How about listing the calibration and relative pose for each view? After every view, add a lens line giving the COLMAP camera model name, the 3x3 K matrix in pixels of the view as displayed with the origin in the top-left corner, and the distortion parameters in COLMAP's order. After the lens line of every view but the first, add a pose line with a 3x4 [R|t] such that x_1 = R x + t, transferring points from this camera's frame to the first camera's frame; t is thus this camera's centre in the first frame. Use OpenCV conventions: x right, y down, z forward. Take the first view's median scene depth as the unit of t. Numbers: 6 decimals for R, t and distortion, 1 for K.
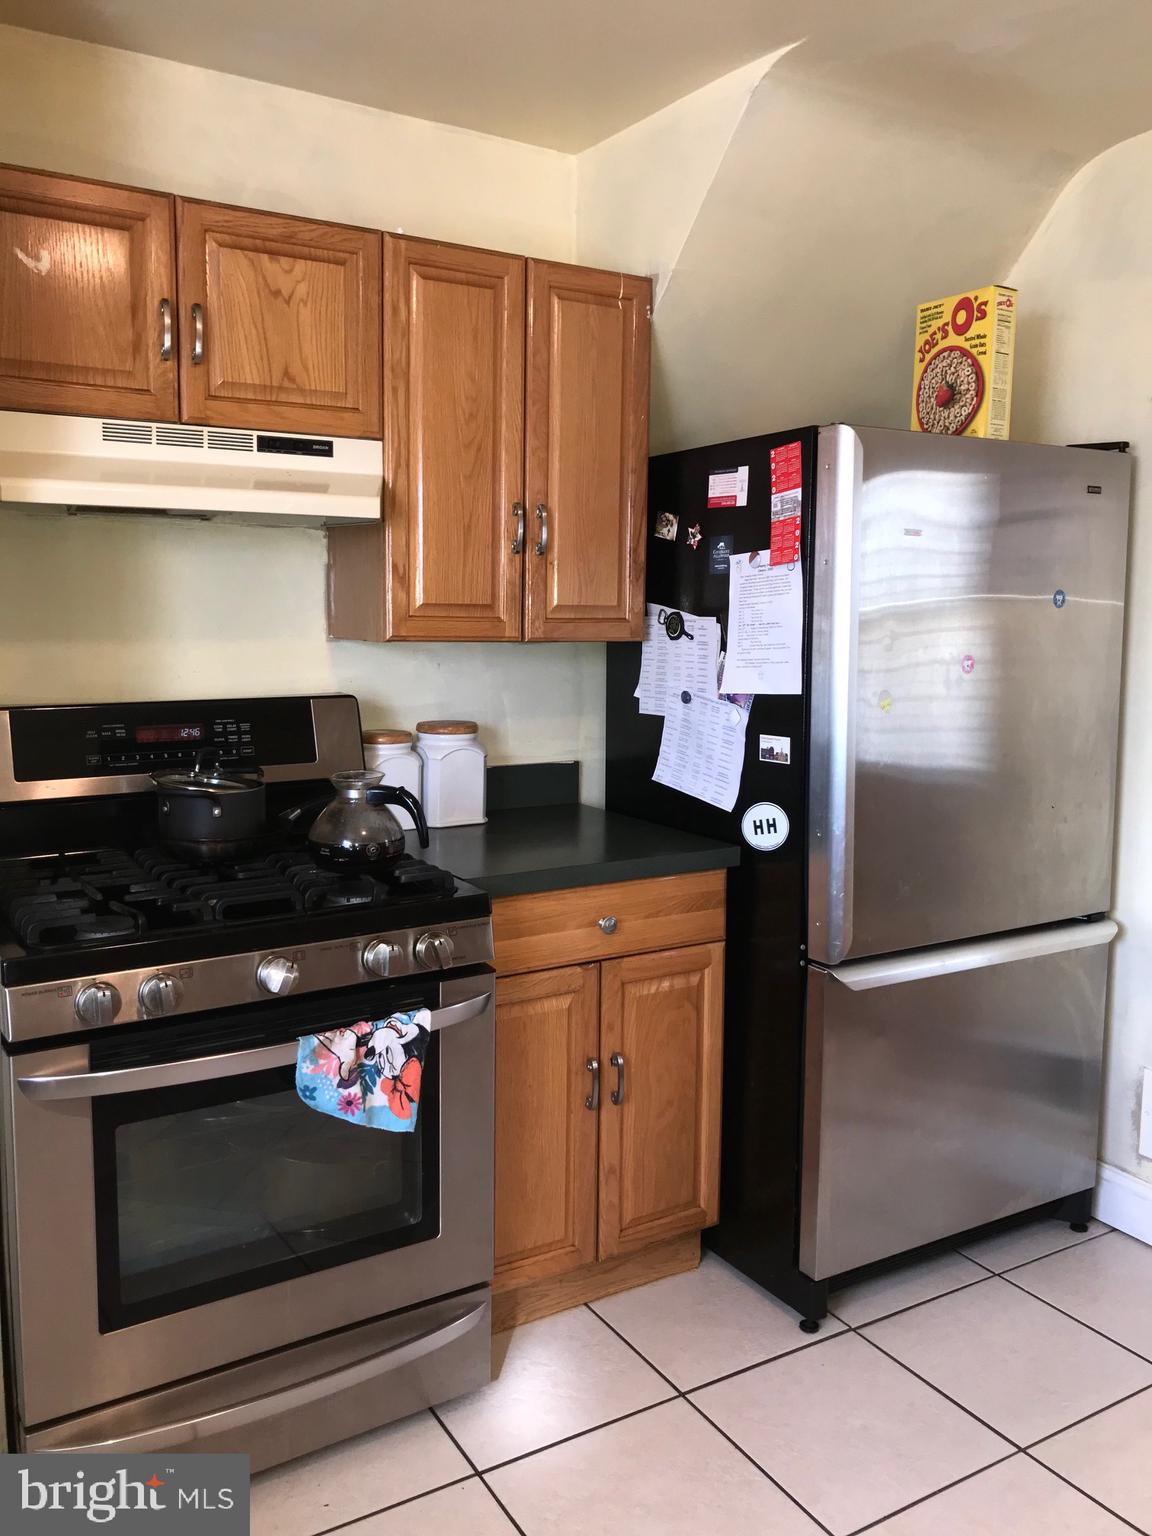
lens RADIAL K [[1283.8, 0, 580.0], [0, 1283.8, 756.4], [0, 0, 1]] dist [0.088848, -0.140693]
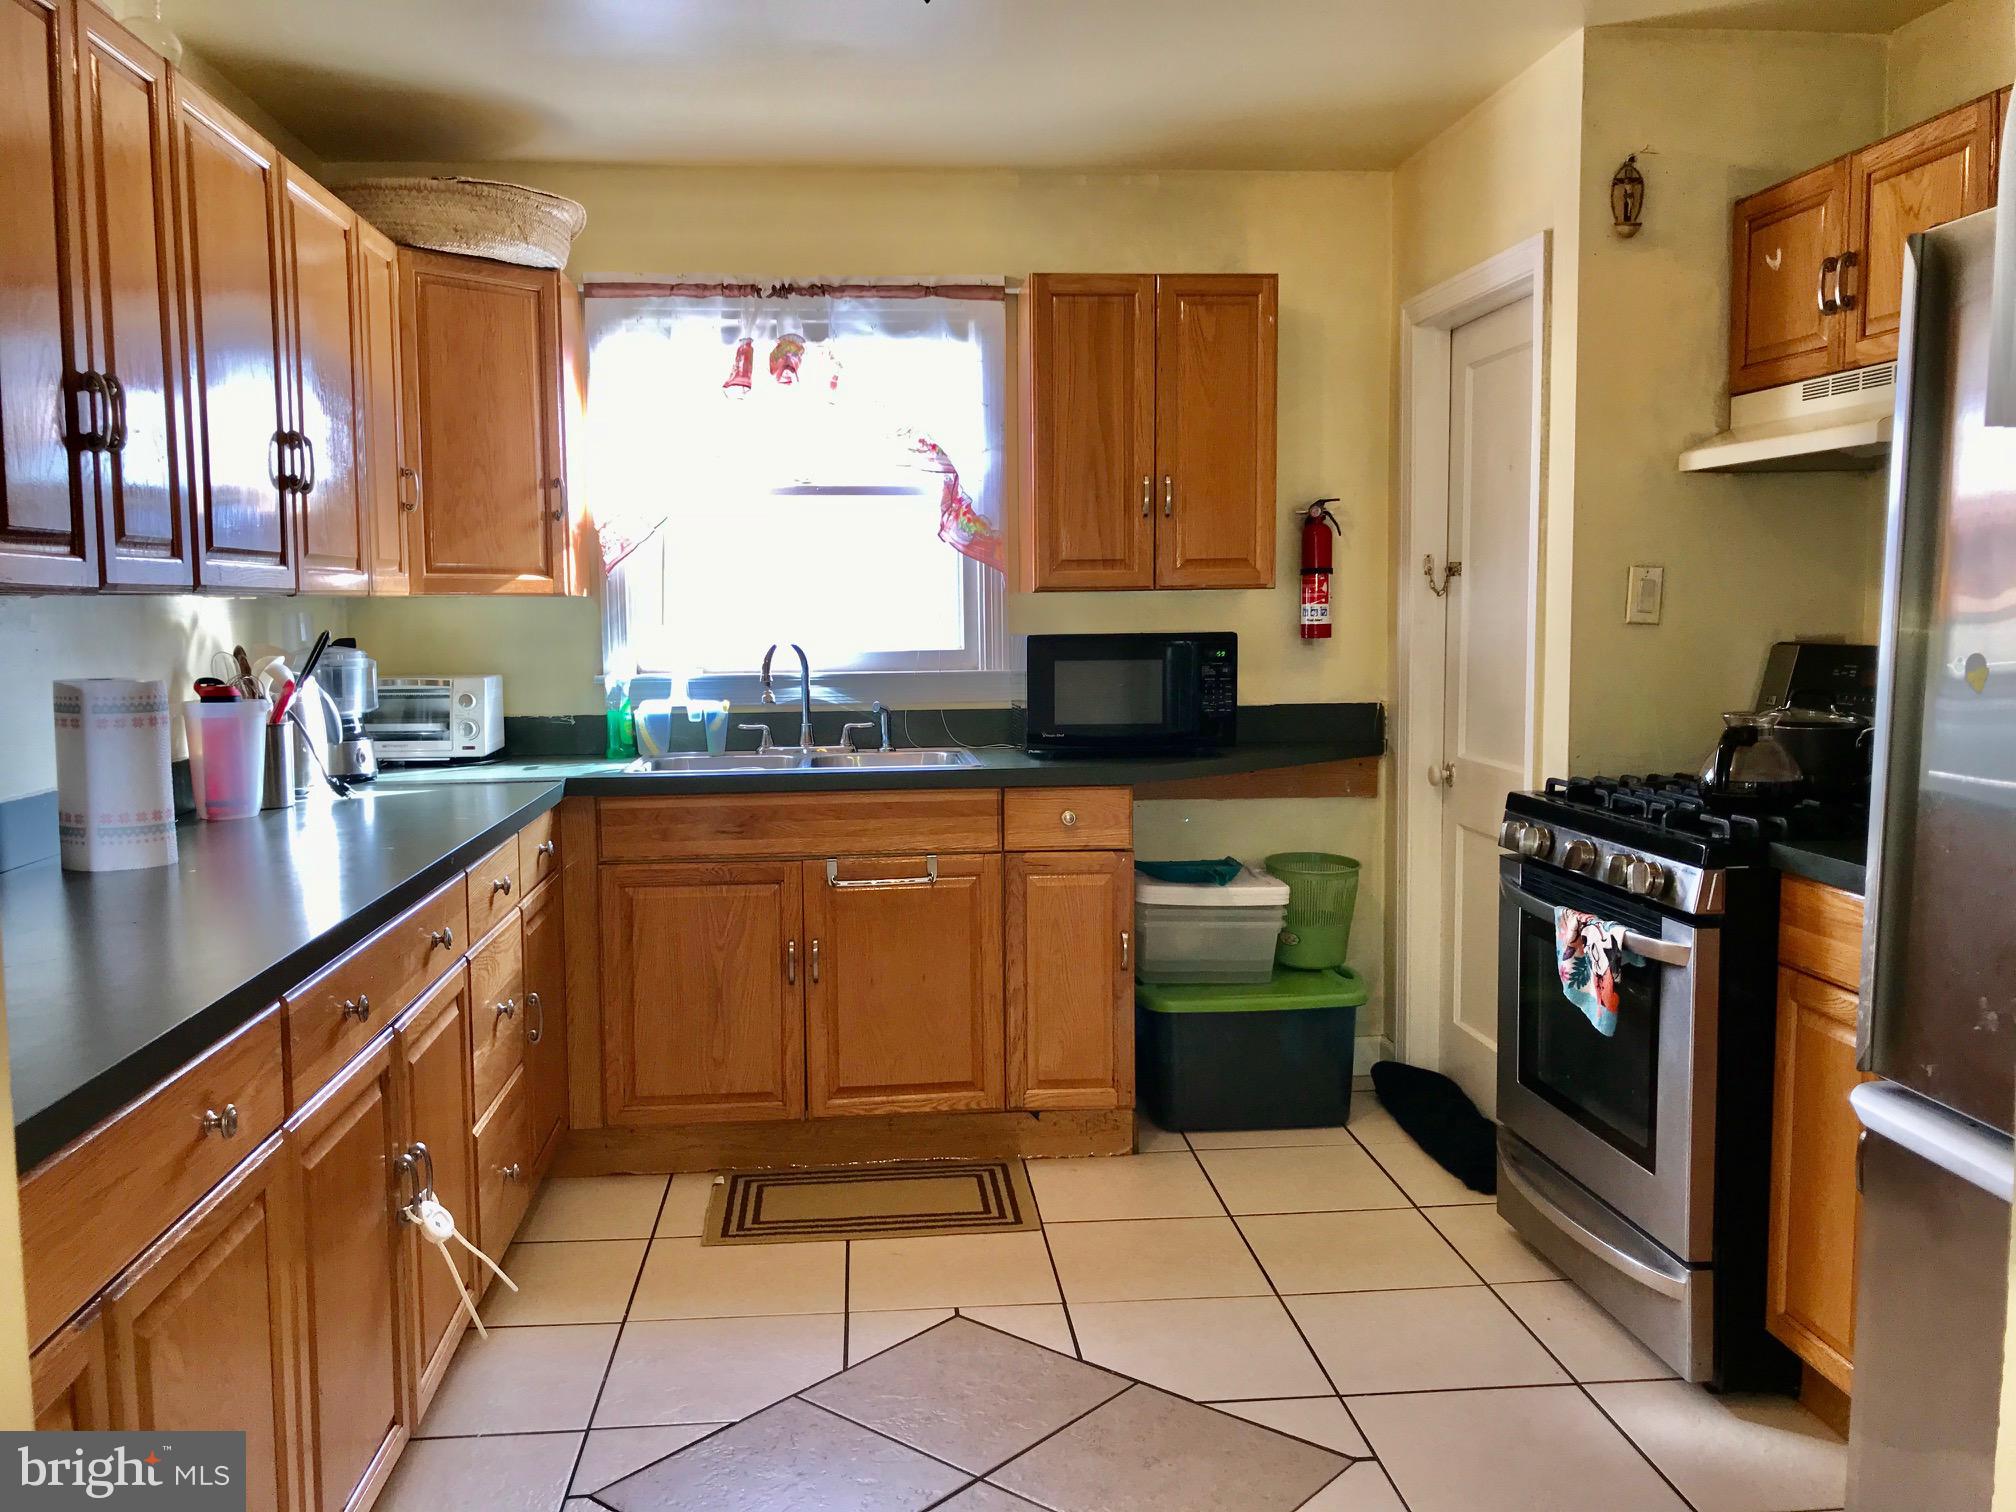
lens RADIAL K [[1685.0, 0, 1008.0], [0, 1685.0, 756.0], [0, 0, 1]] dist [0.088848, -0.140693]
pose [[-0.448680, 0.072671, -0.890733, 1.228367], [-0.103100, 0.985825, 0.132362, -0.067548], [0.887725, 0.151223, -0.434828, 1.059120]]
